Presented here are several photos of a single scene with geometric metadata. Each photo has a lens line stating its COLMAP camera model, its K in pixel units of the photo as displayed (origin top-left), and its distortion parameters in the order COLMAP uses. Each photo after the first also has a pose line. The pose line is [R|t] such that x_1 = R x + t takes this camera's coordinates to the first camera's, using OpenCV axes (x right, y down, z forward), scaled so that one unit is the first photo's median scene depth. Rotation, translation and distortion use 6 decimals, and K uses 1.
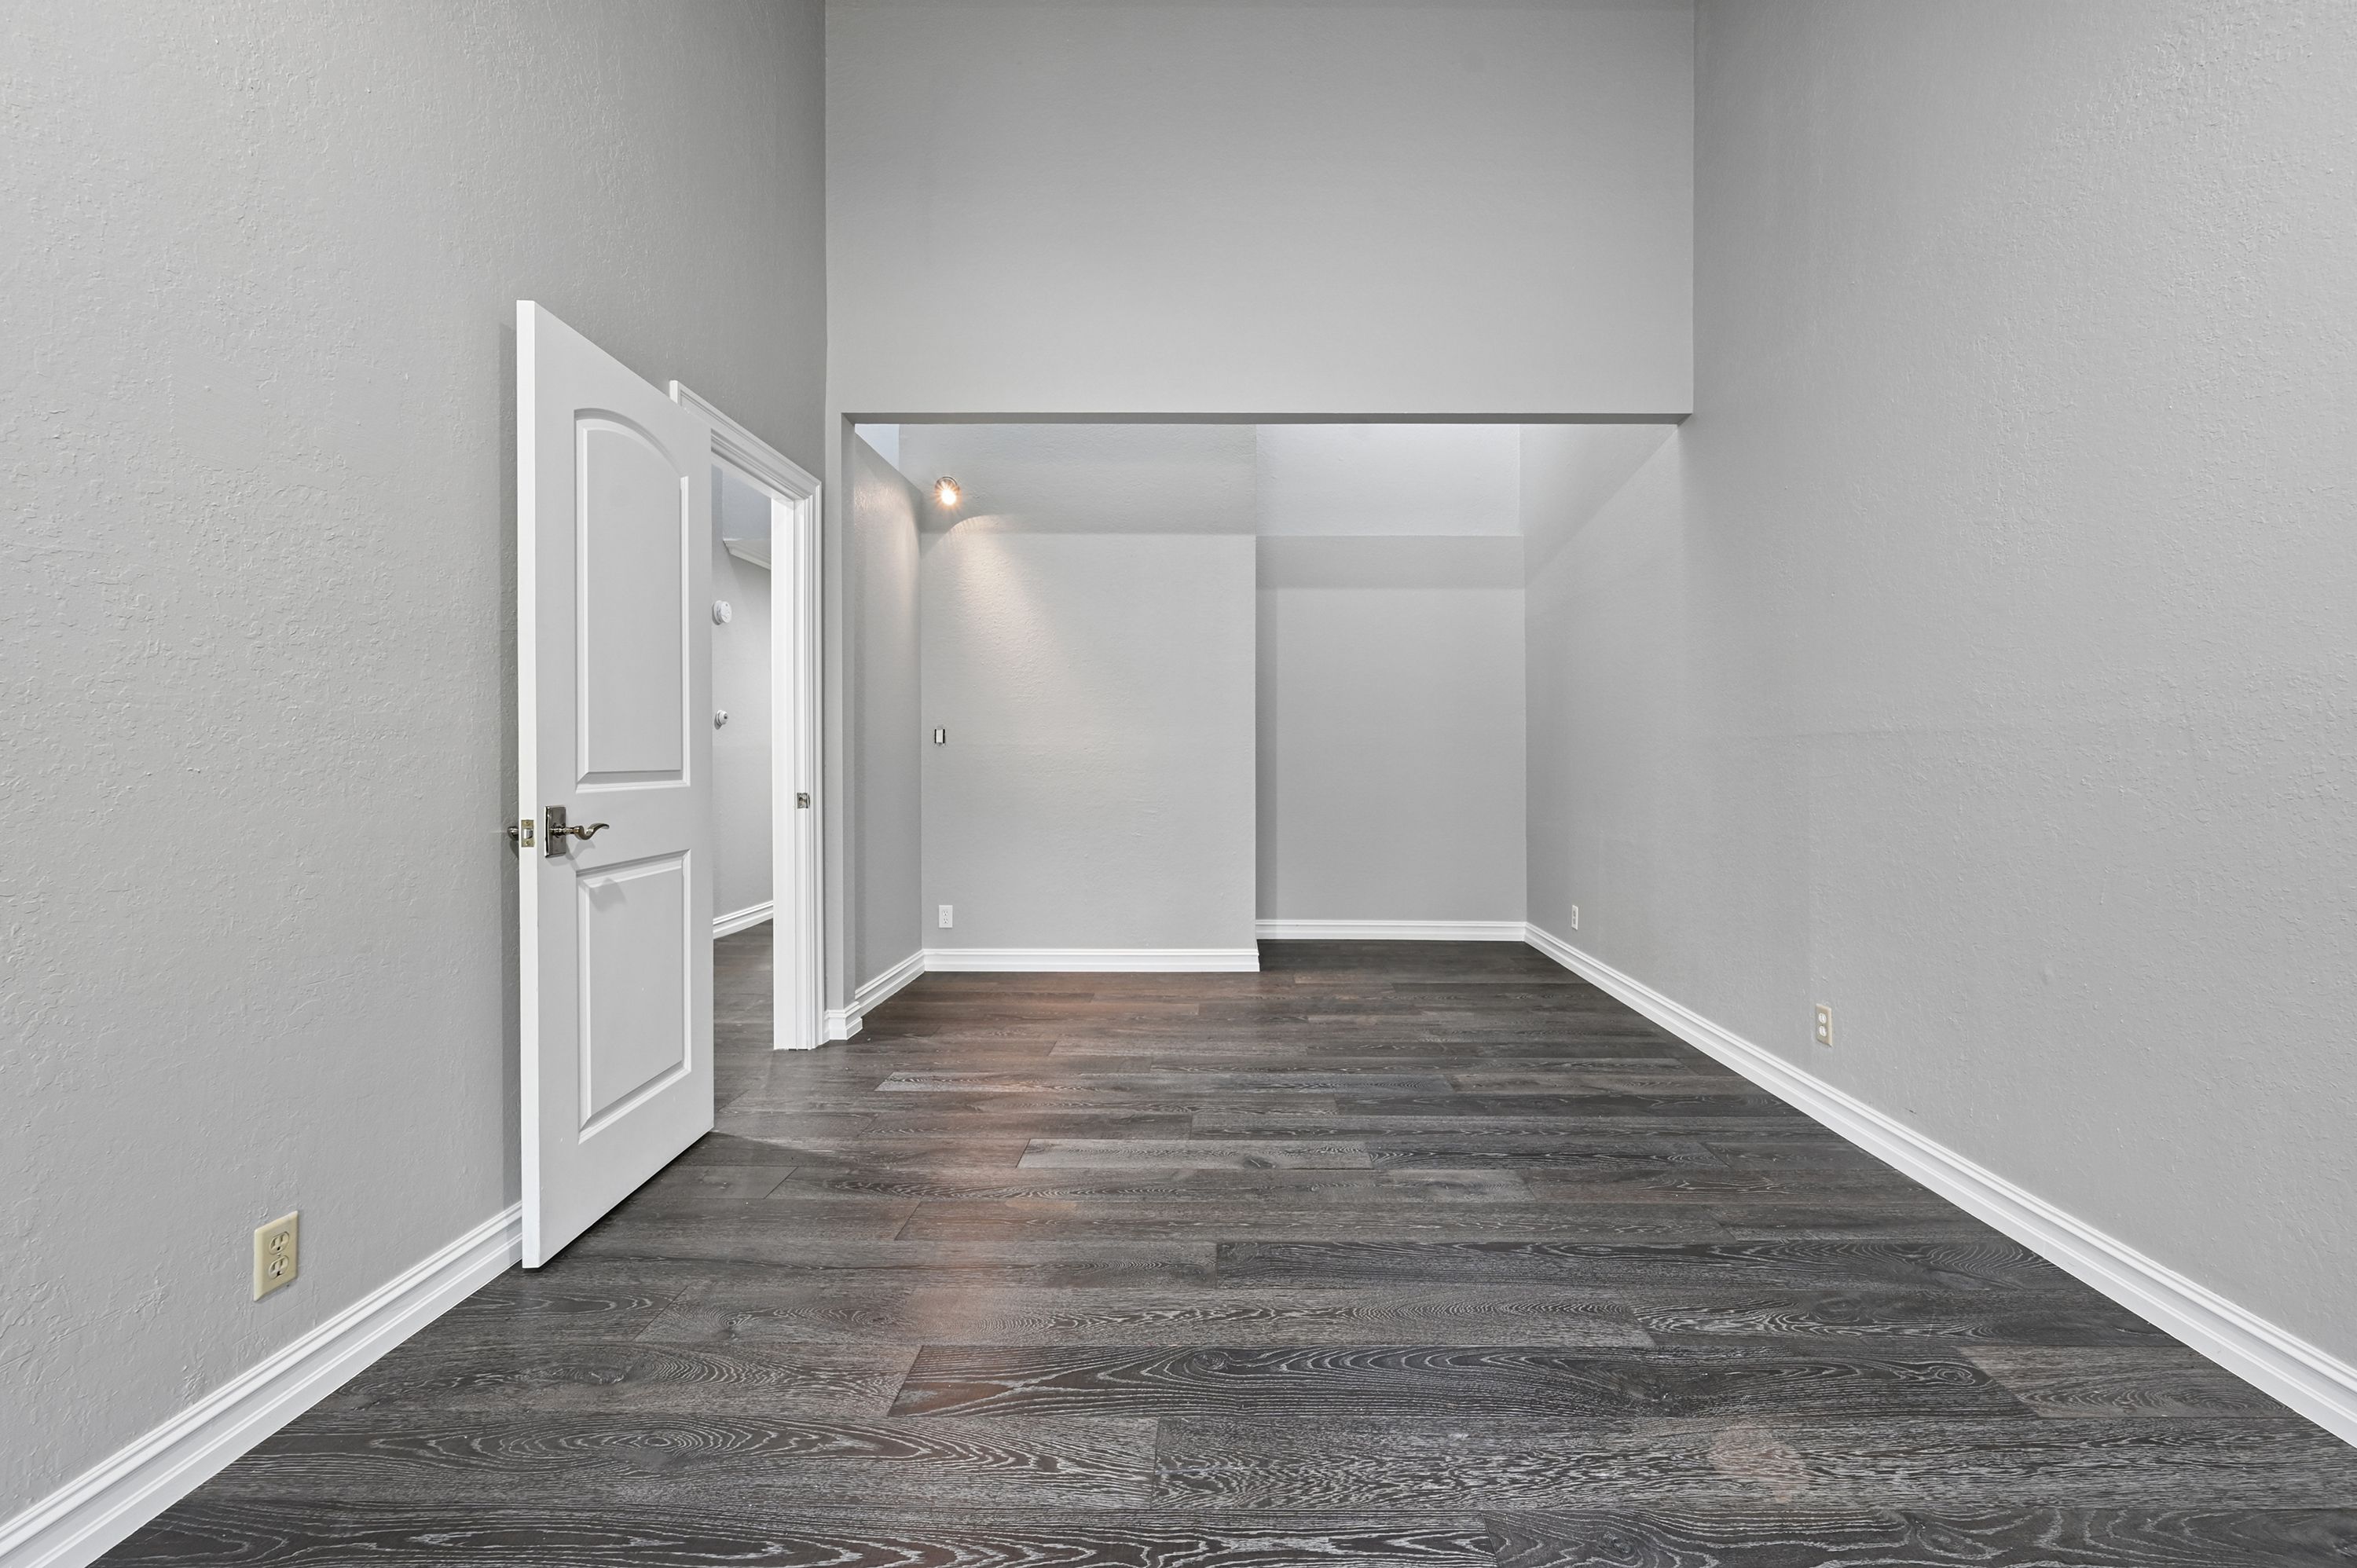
lens RADIAL K [[935.9, 0, 1237.5], [0, 935.9, 766.1], [0, 0, 1]] dist [0.000550, 0.000013]
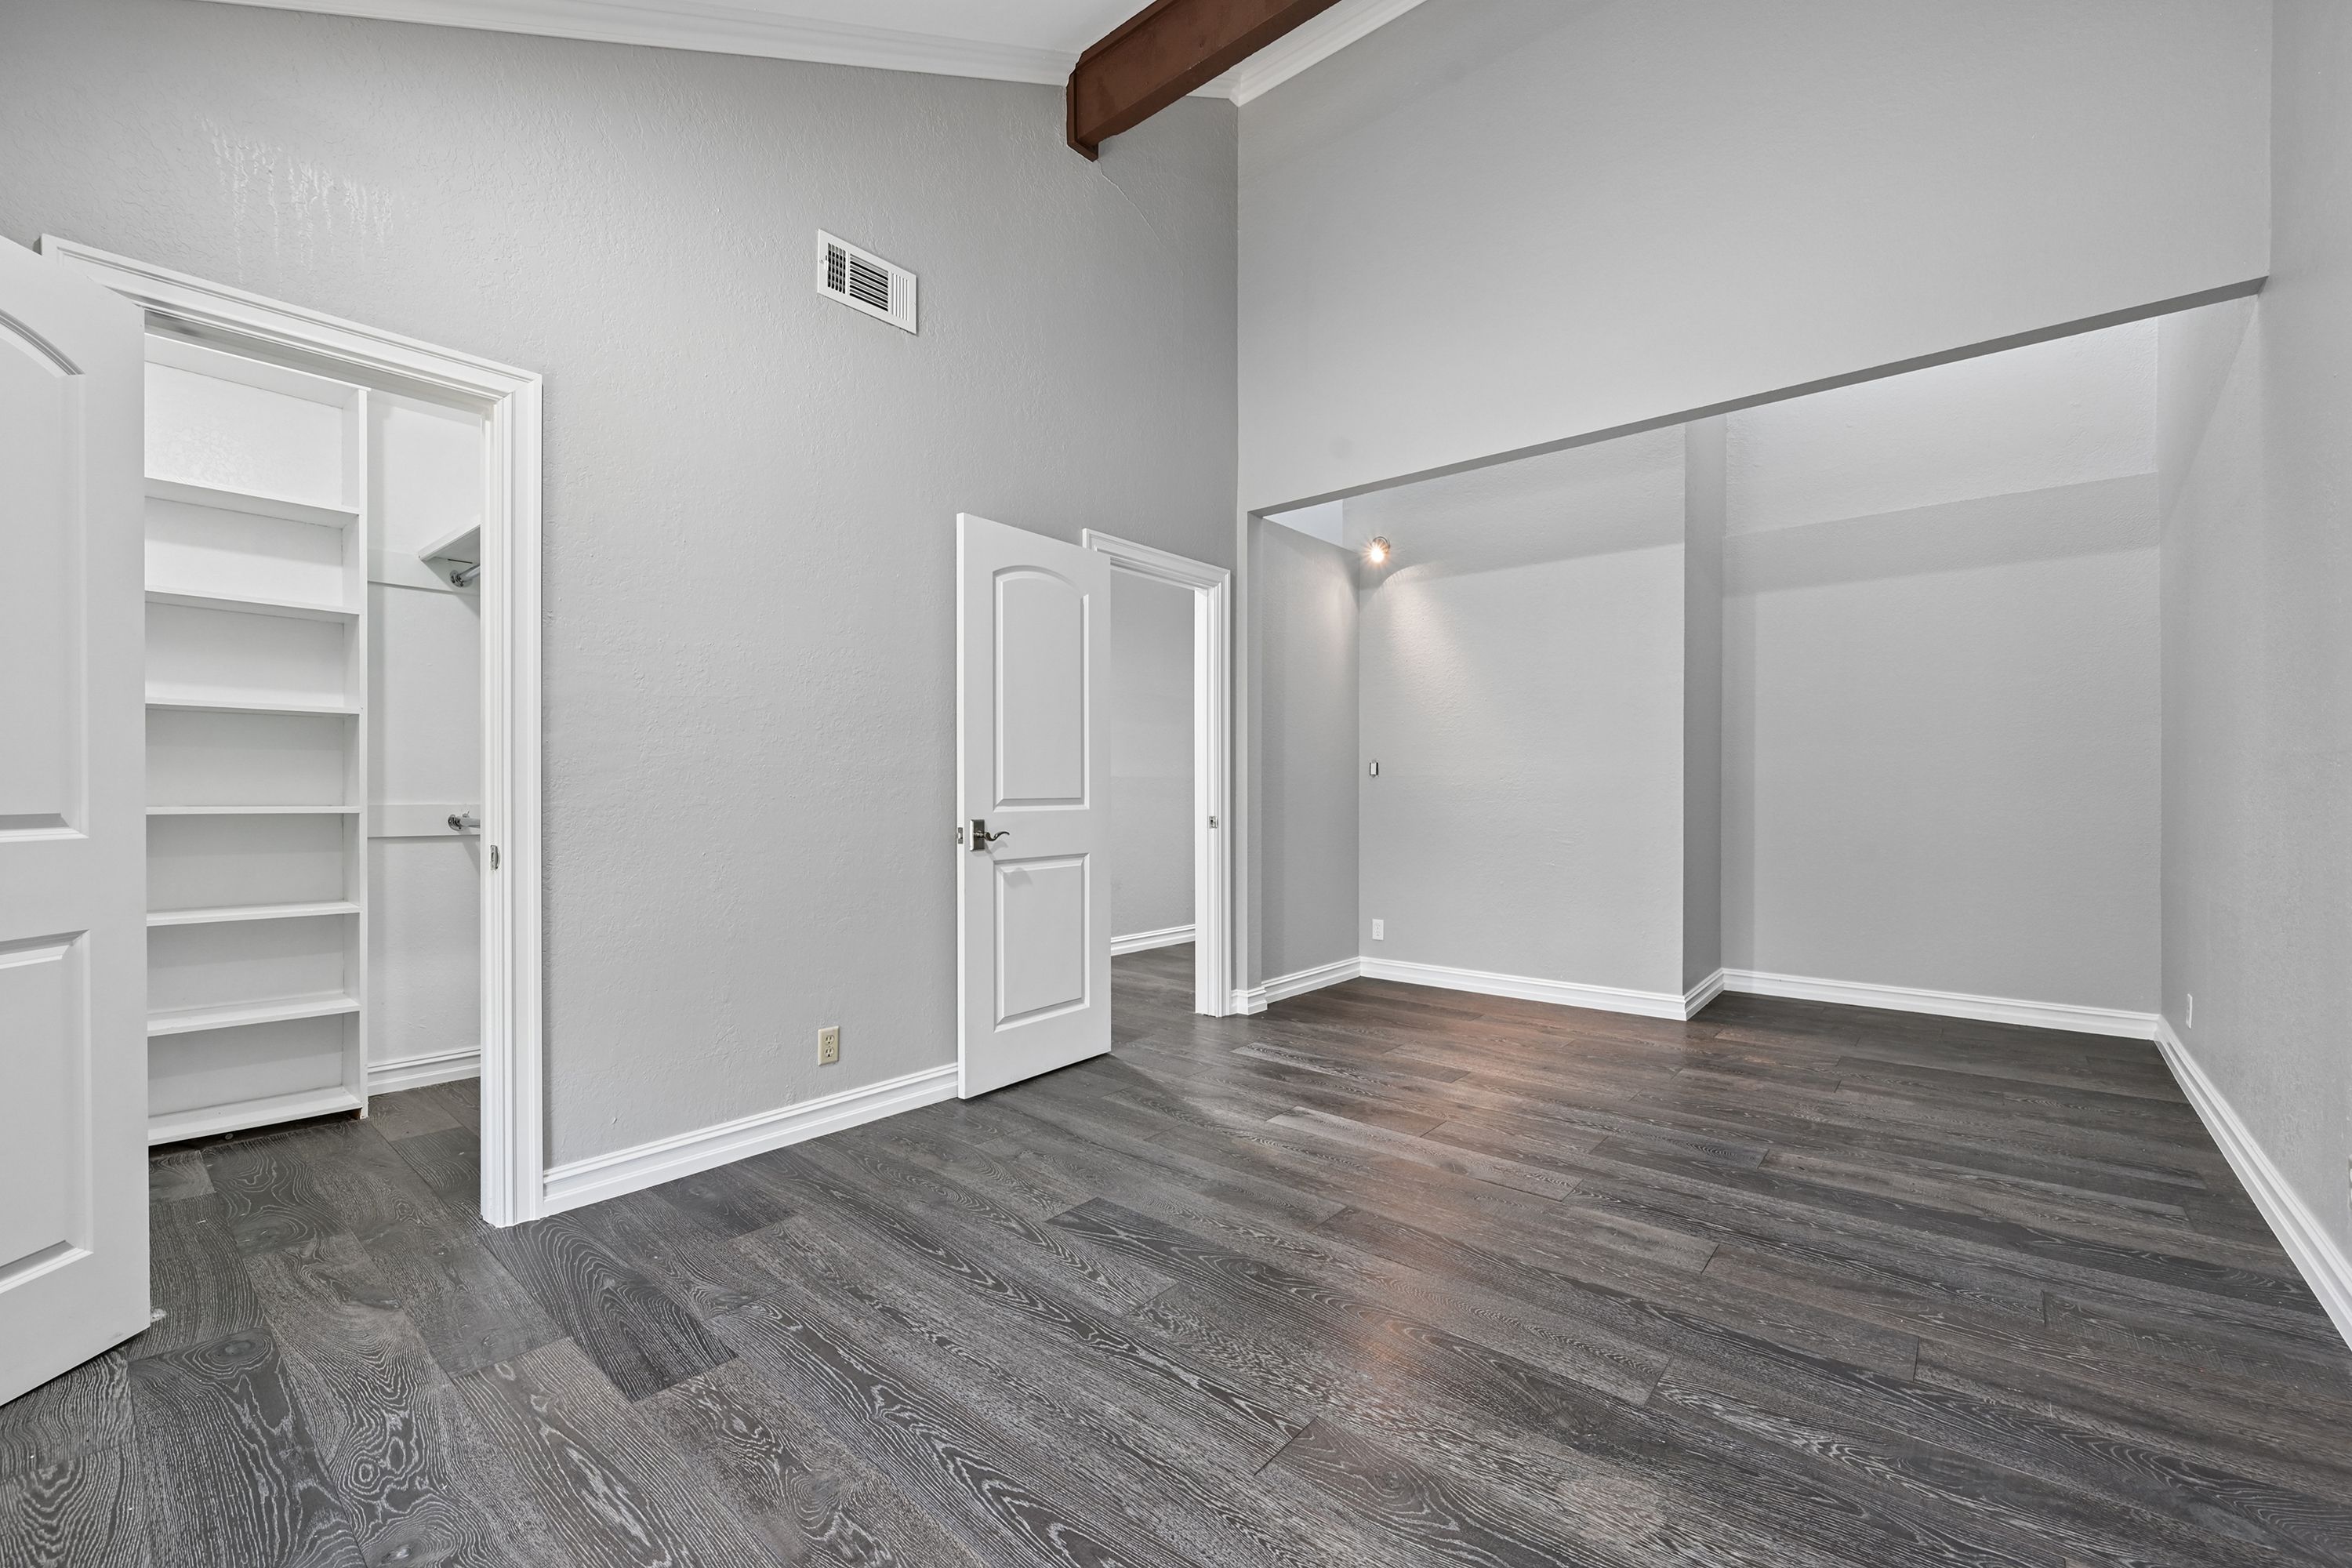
lens RADIAL K [[958.5, 0, 1214.7], [0, 958.5, 789.3], [0, 0, 1]] dist [-0.010462, 0.002786]
pose [[0.770391, -0.006830, -0.637535, 0.512213], [0.001716, 0.999961, -0.008639, 0.004399], [0.637569, 0.005562, 0.770373, -0.013385]]
